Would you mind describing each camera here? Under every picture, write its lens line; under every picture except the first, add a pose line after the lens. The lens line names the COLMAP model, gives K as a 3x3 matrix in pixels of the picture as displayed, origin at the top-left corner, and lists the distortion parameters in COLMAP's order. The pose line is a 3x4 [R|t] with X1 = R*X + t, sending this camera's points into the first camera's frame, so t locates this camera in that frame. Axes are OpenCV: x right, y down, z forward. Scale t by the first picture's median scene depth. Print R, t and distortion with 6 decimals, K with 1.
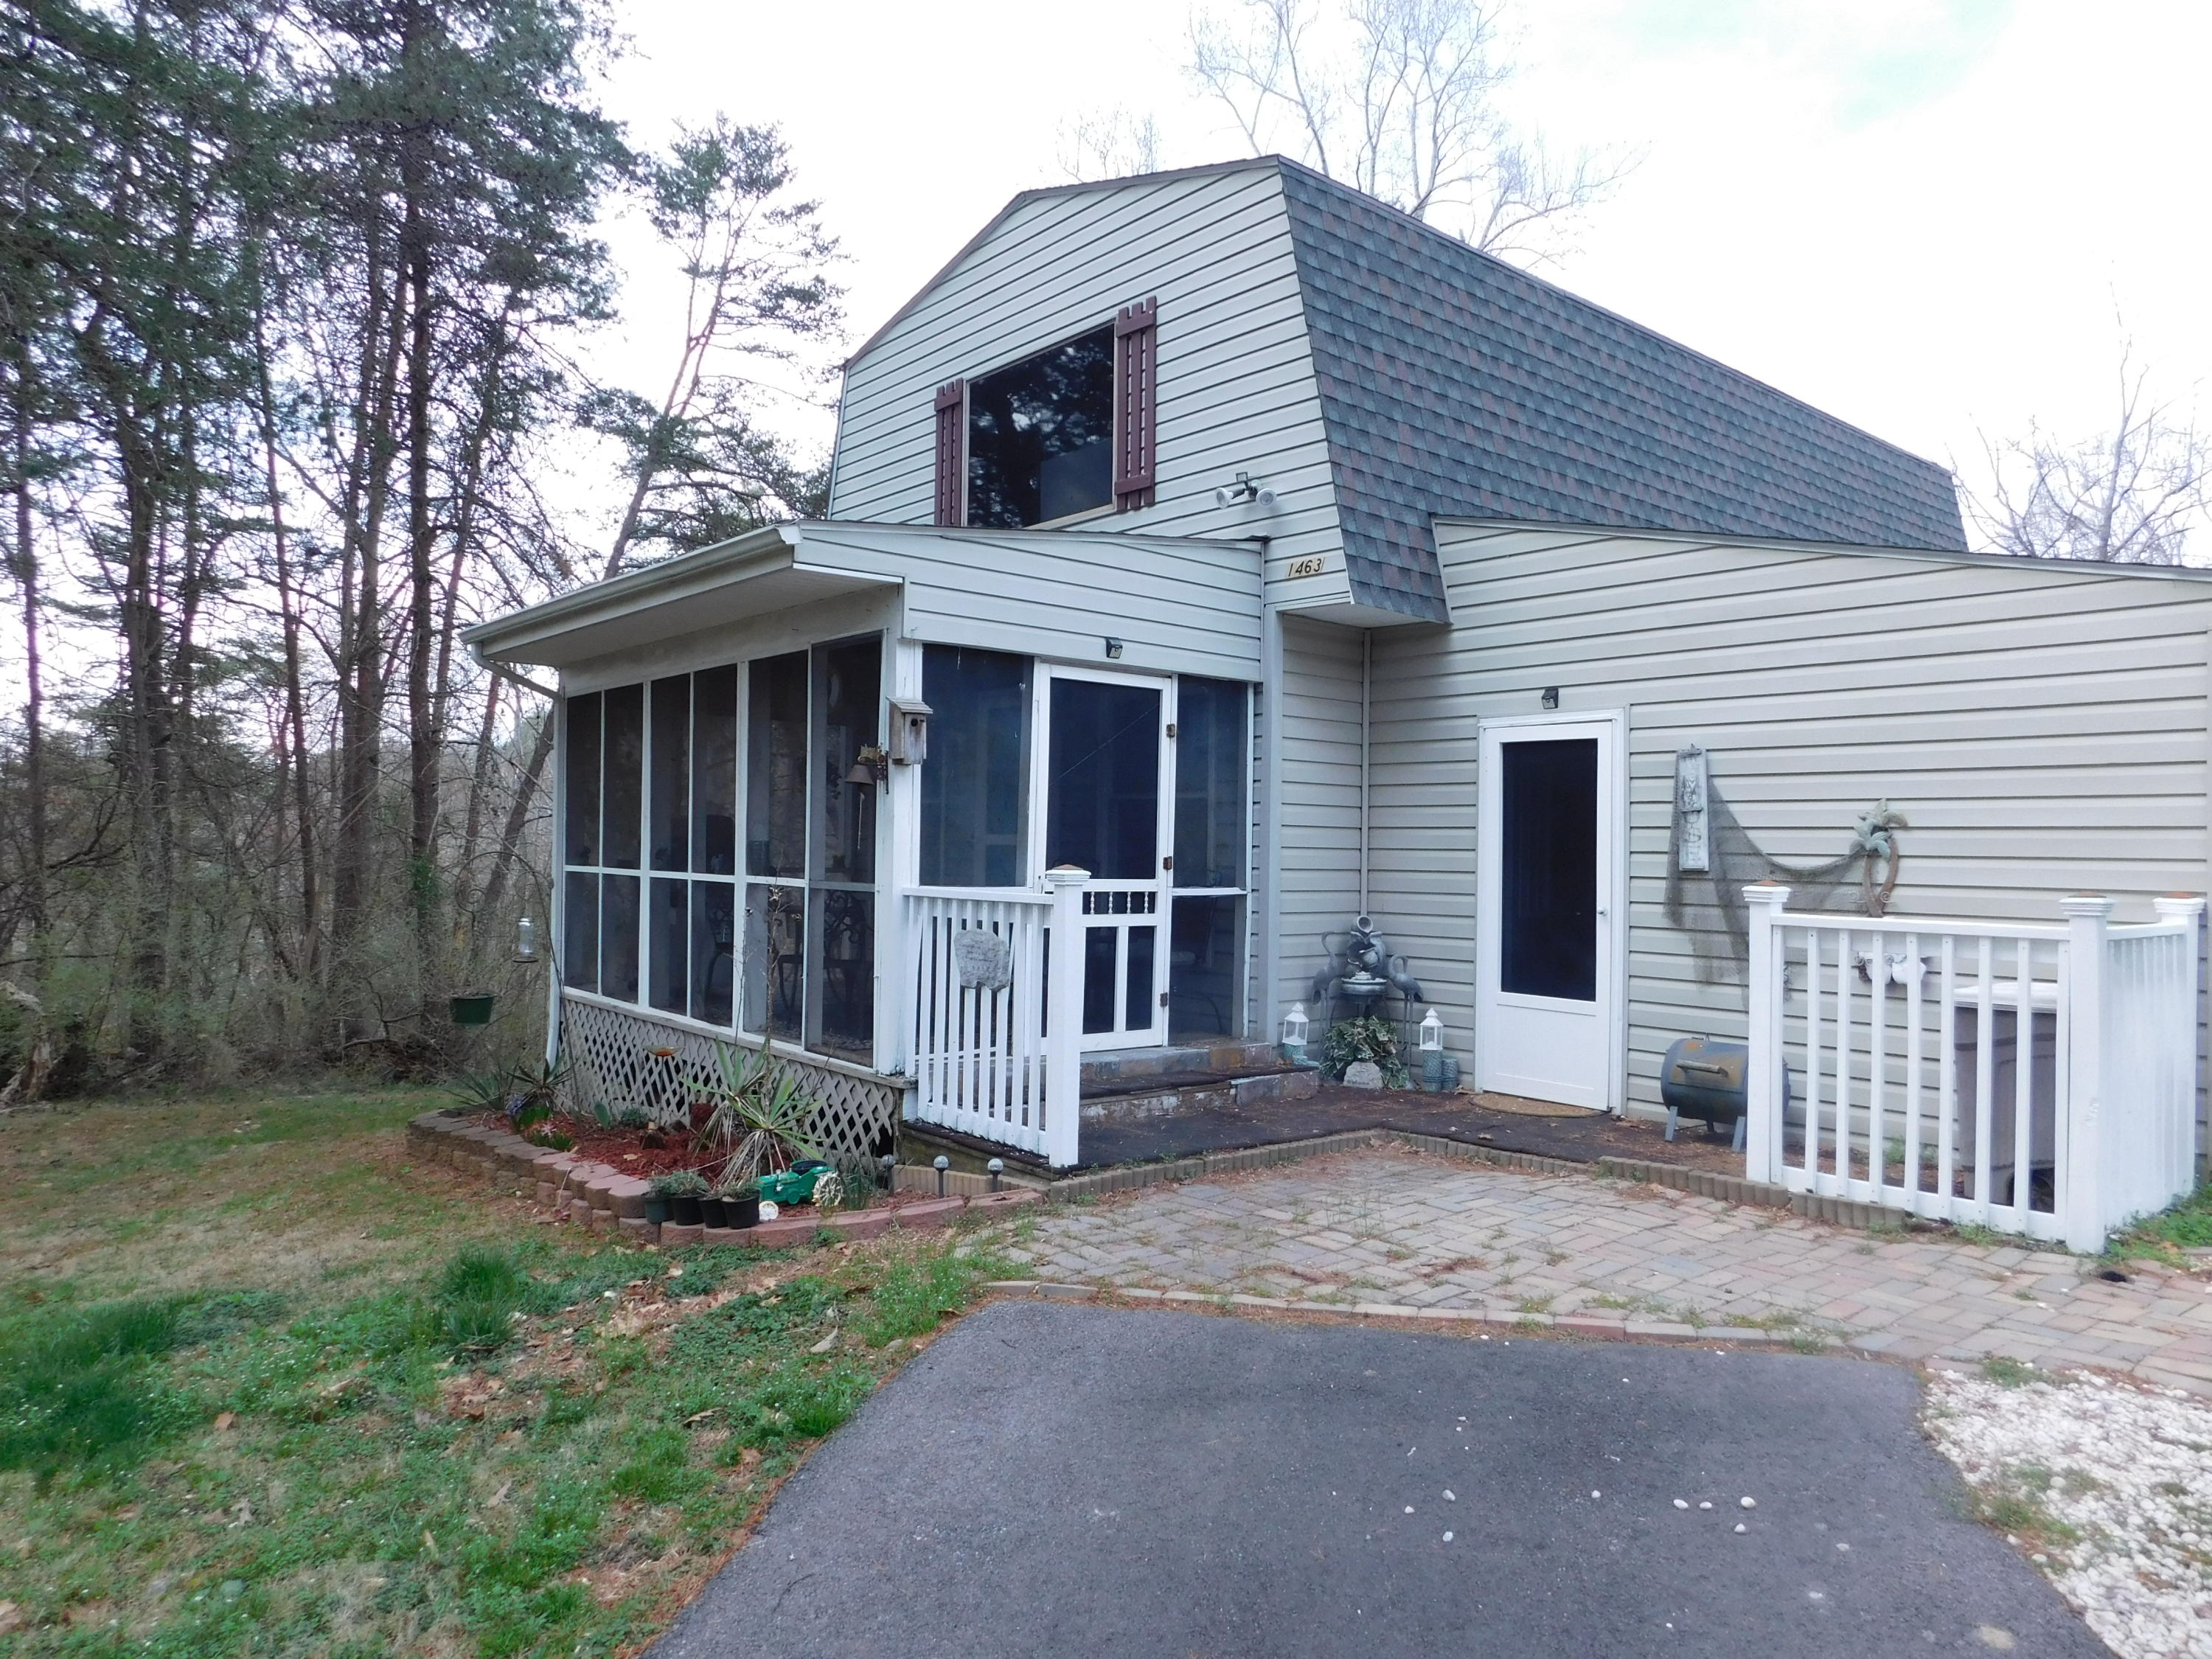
lens RADIAL K [[1471.8, 0, 1117.1], [0, 1471.8, 829.8], [0, 0, 1]] dist [-0.075266, 0.076636]
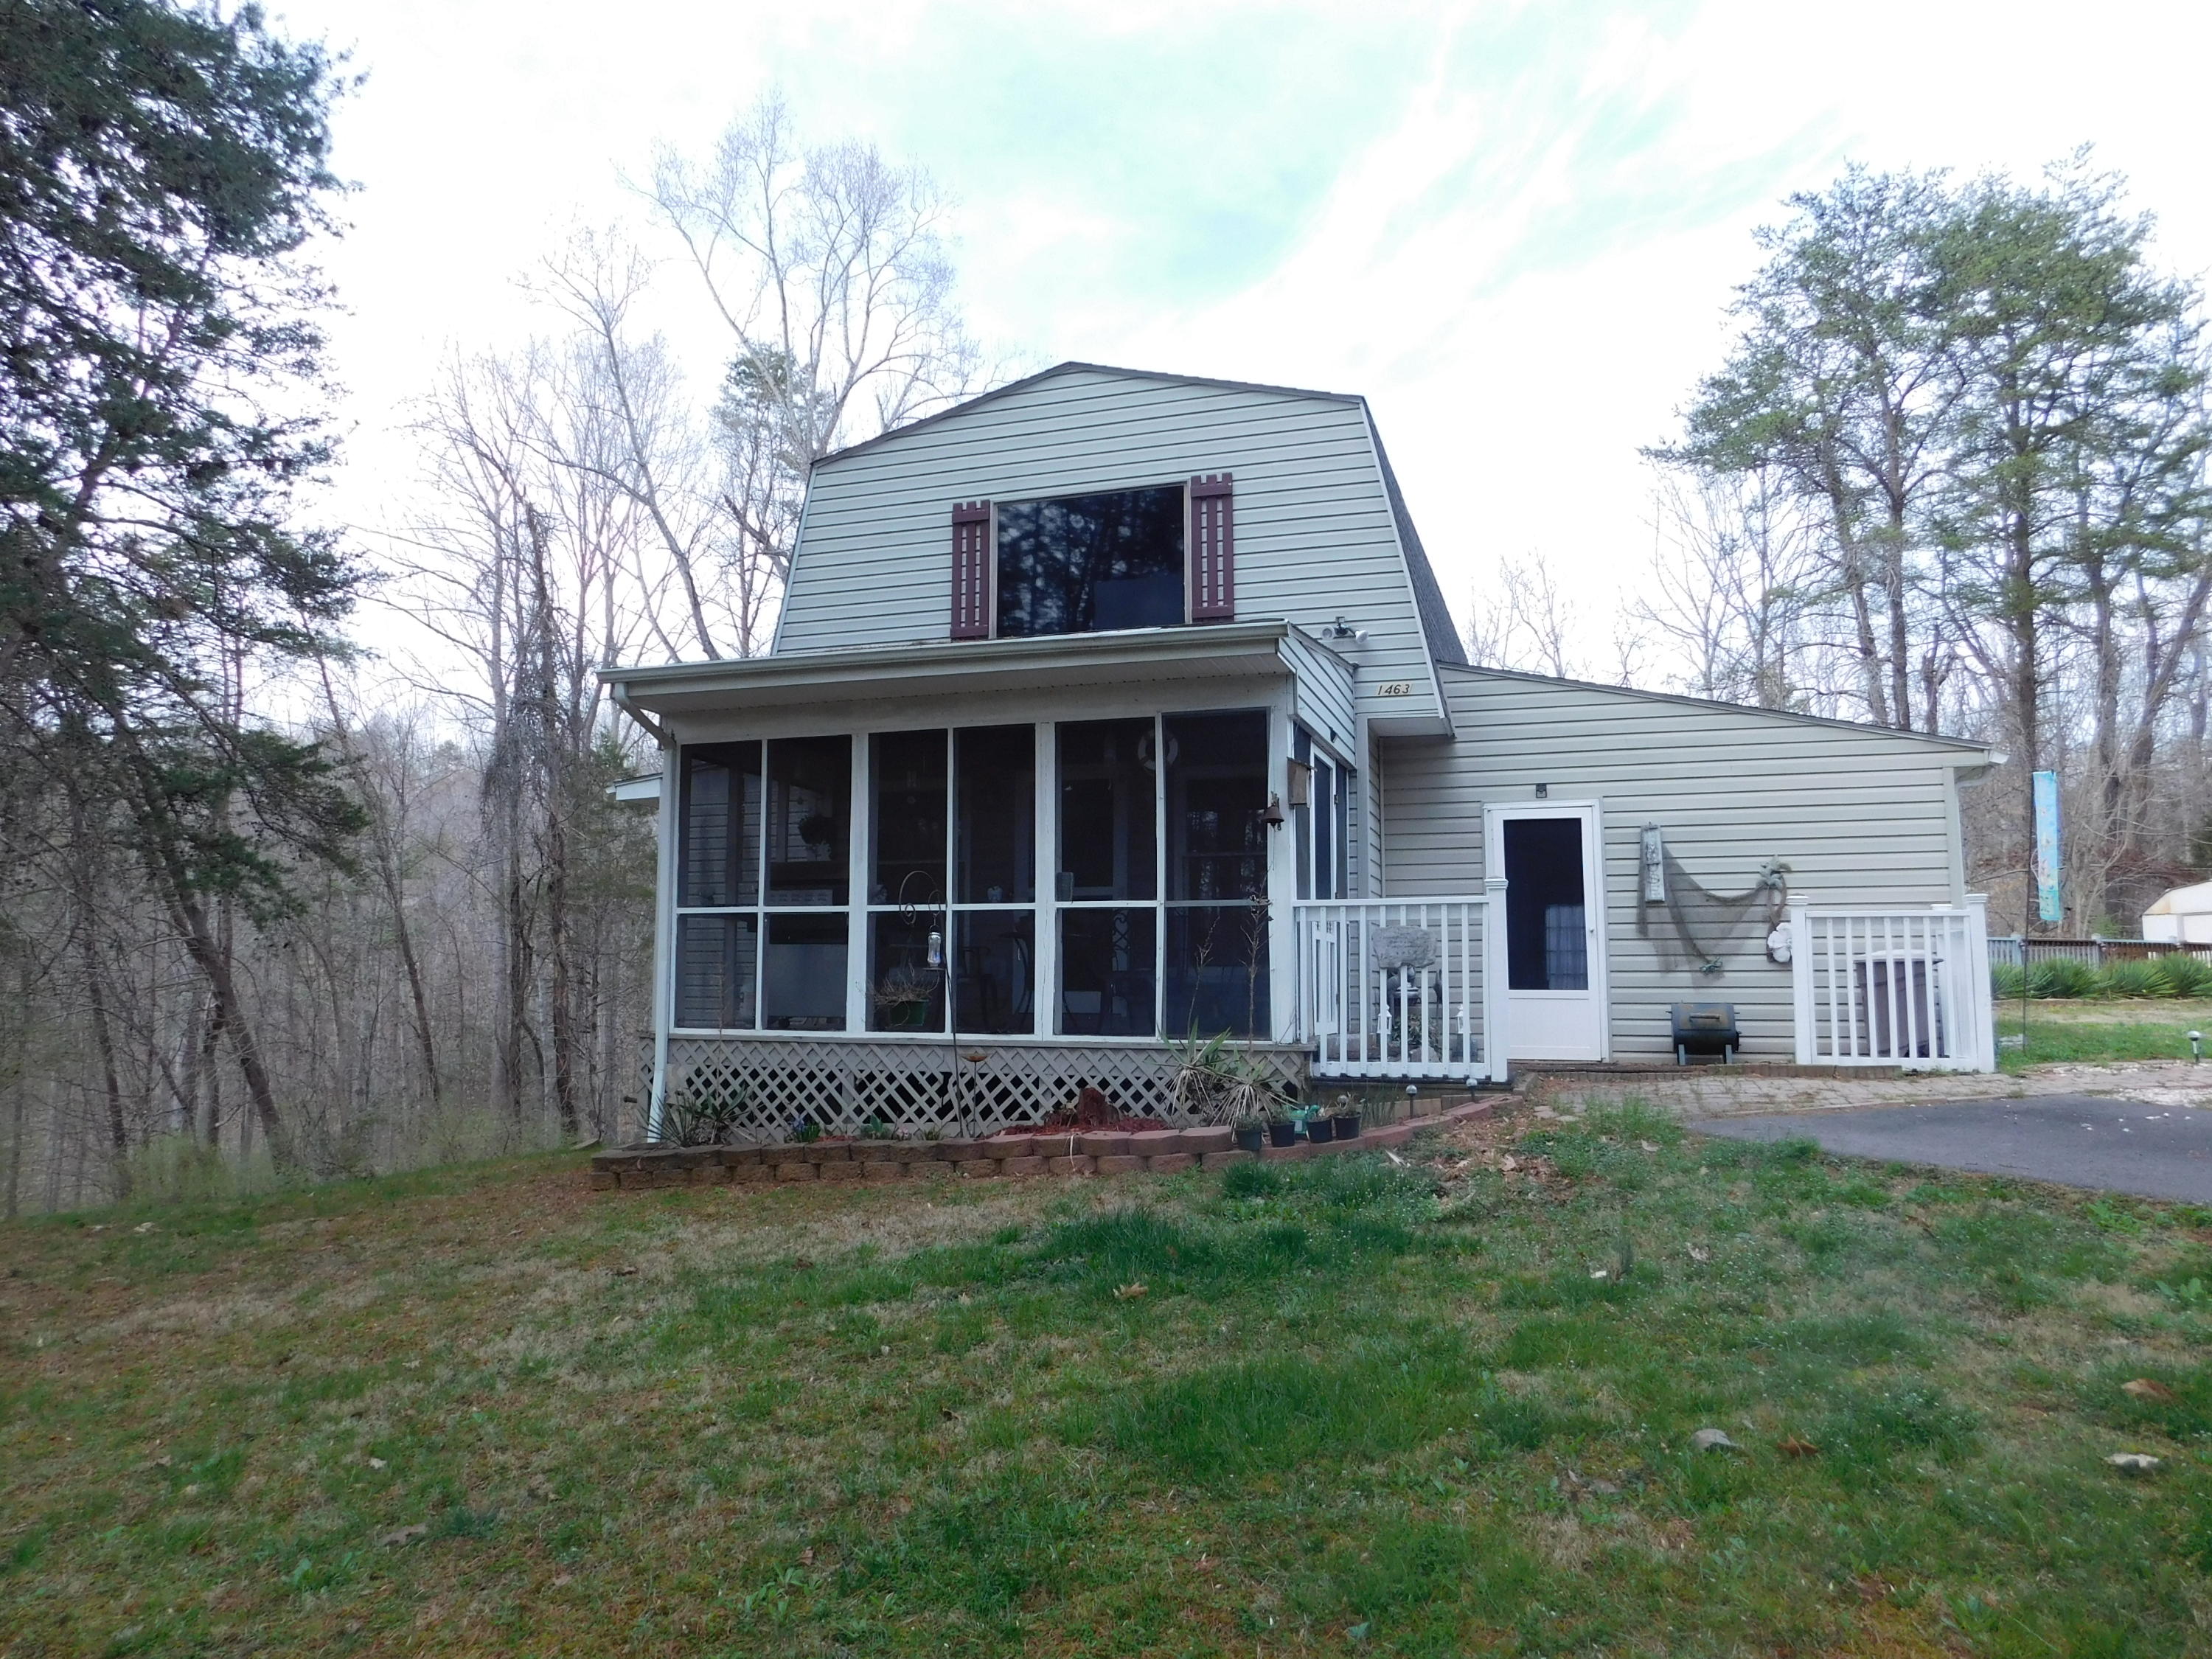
lens RADIAL K [[1469.6, 0, 1114.8], [0, 1469.6, 828.6], [0, 0, 1]] dist [-0.080725, 0.073319]
pose [[0.847958, 0.043841, 0.528247, -0.848751], [0.004716, 0.995910, -0.090225, 0.080241], [-0.530043, 0.078998, 0.844283, -0.031024]]
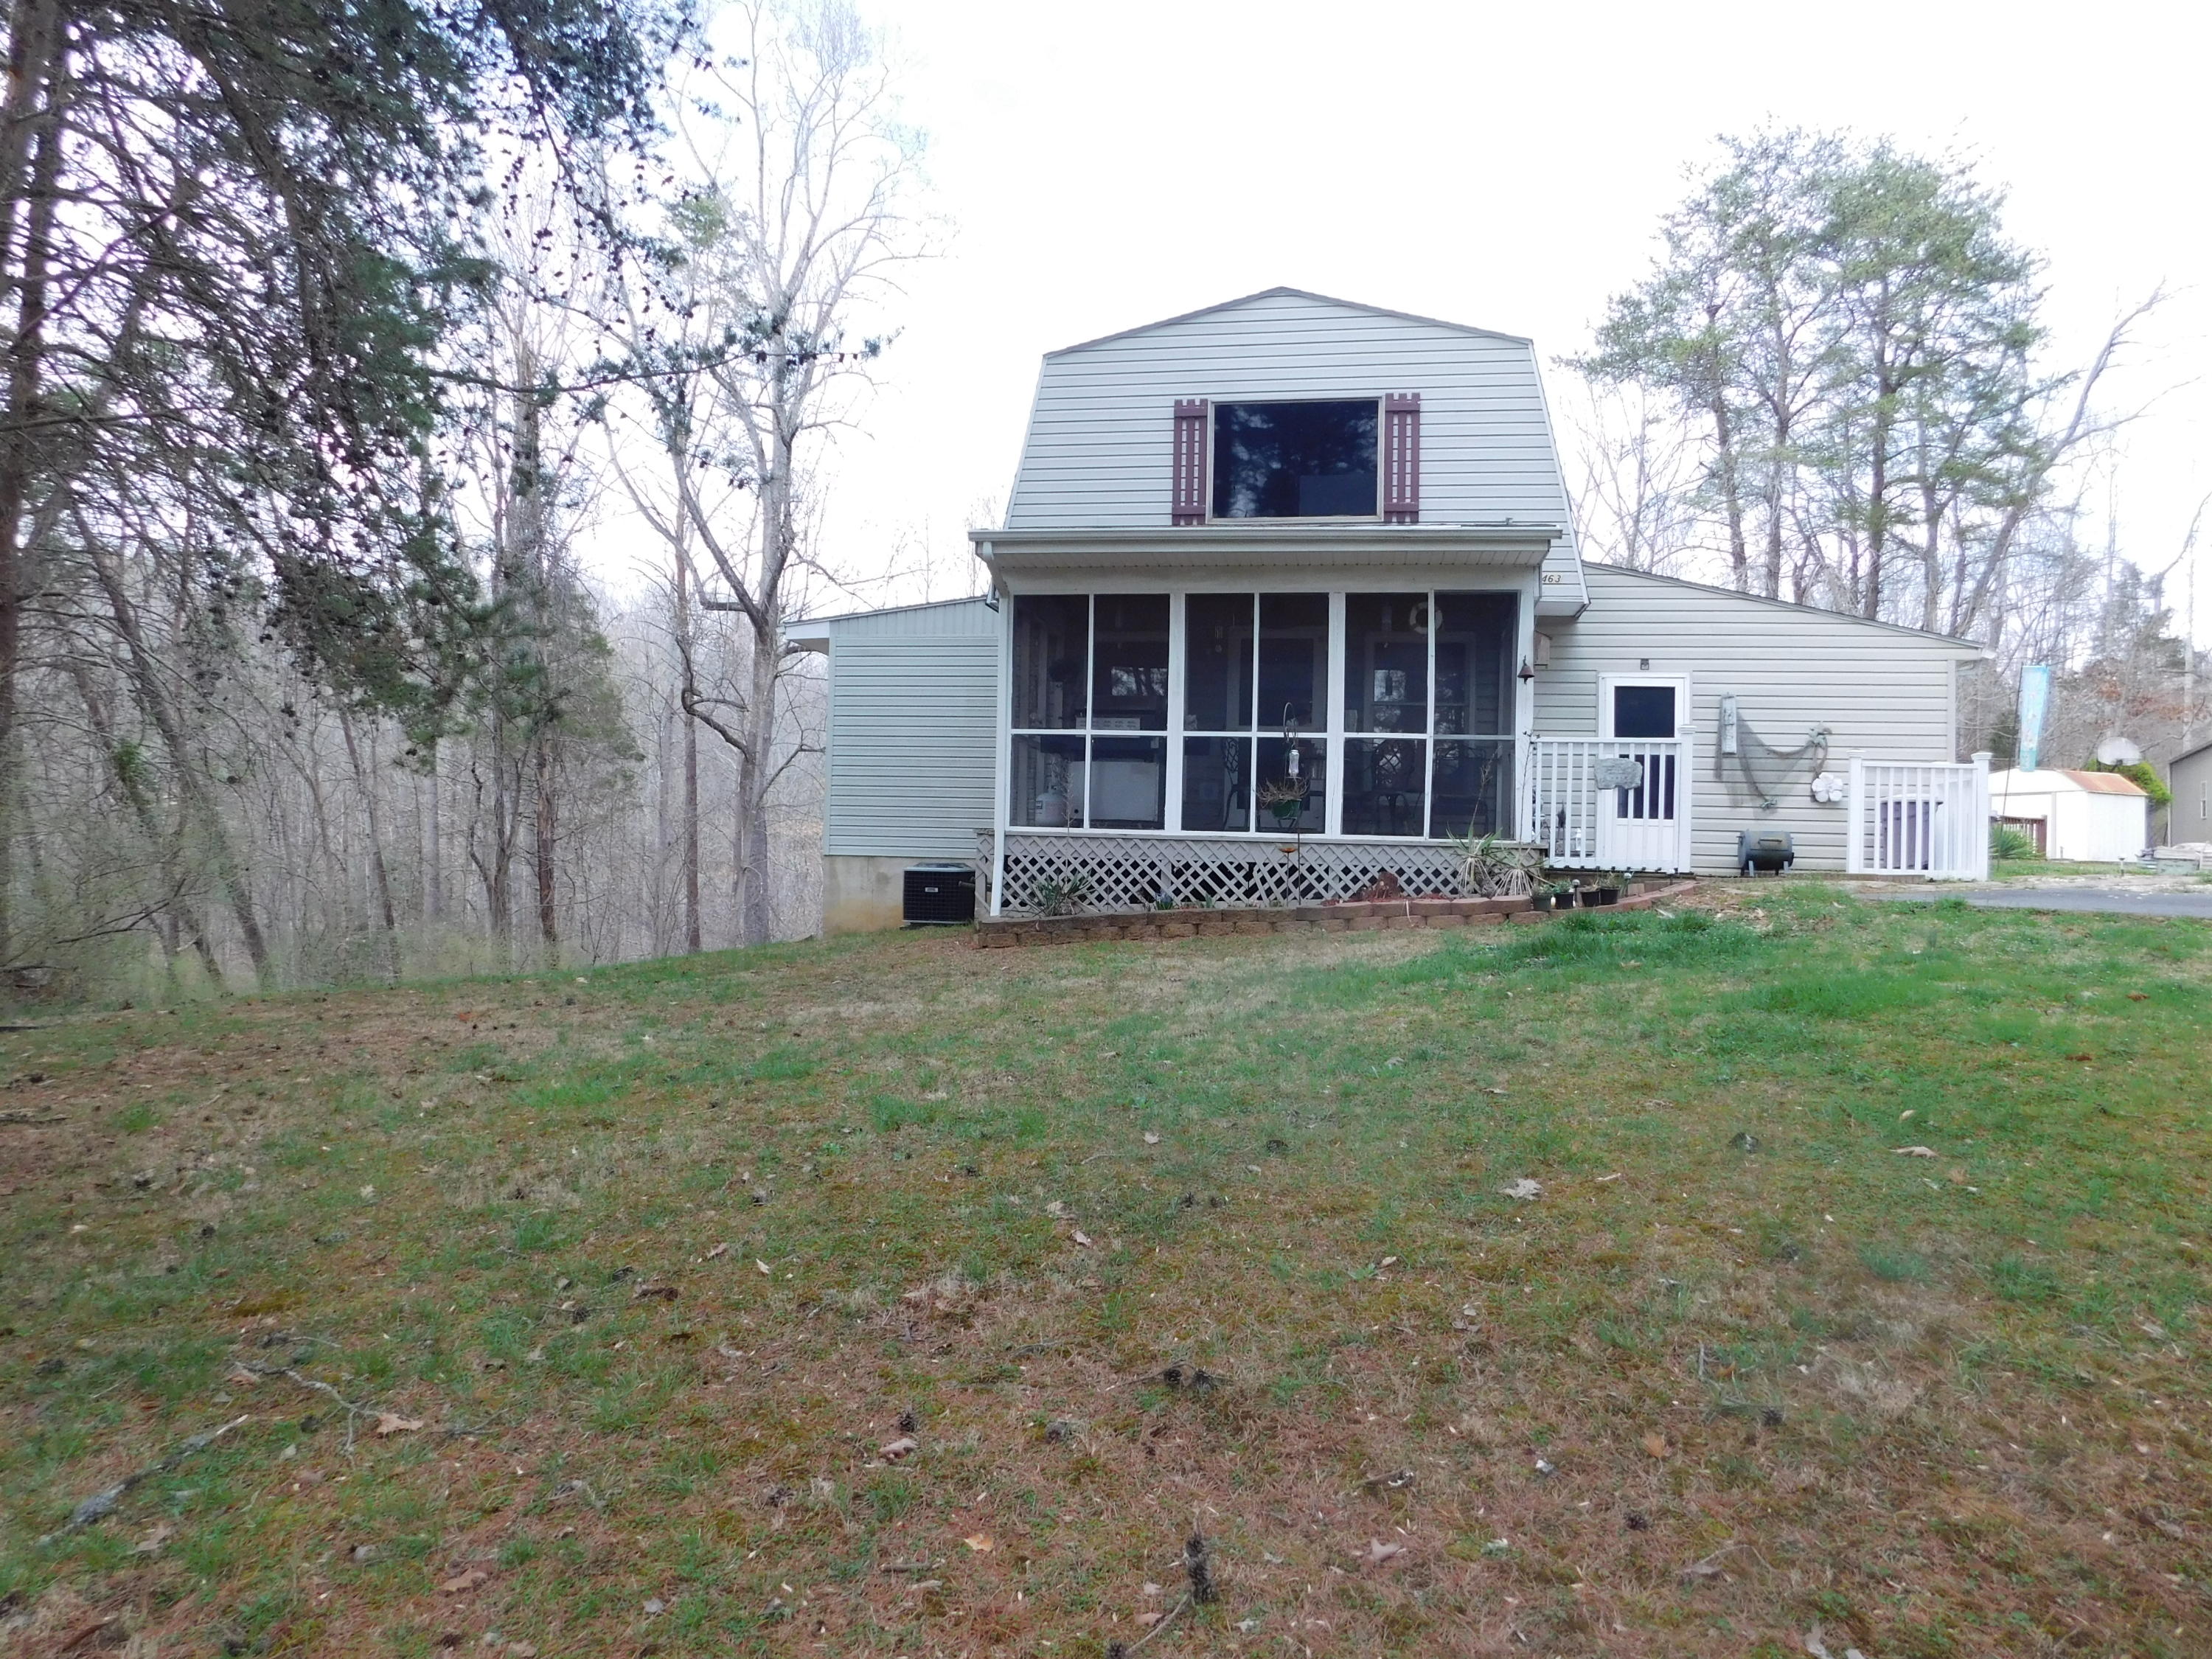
lens RADIAL K [[1469.6, 0, 1114.8], [0, 1469.6, 828.6], [0, 0, 1]] dist [-0.080725, 0.073319]
pose [[0.768054, 0.016513, 0.640172, -1.429873], [-0.021381, 0.999771, -0.000136, 0.138316], [-0.640028, -0.013584, 0.768231, -0.025584]]
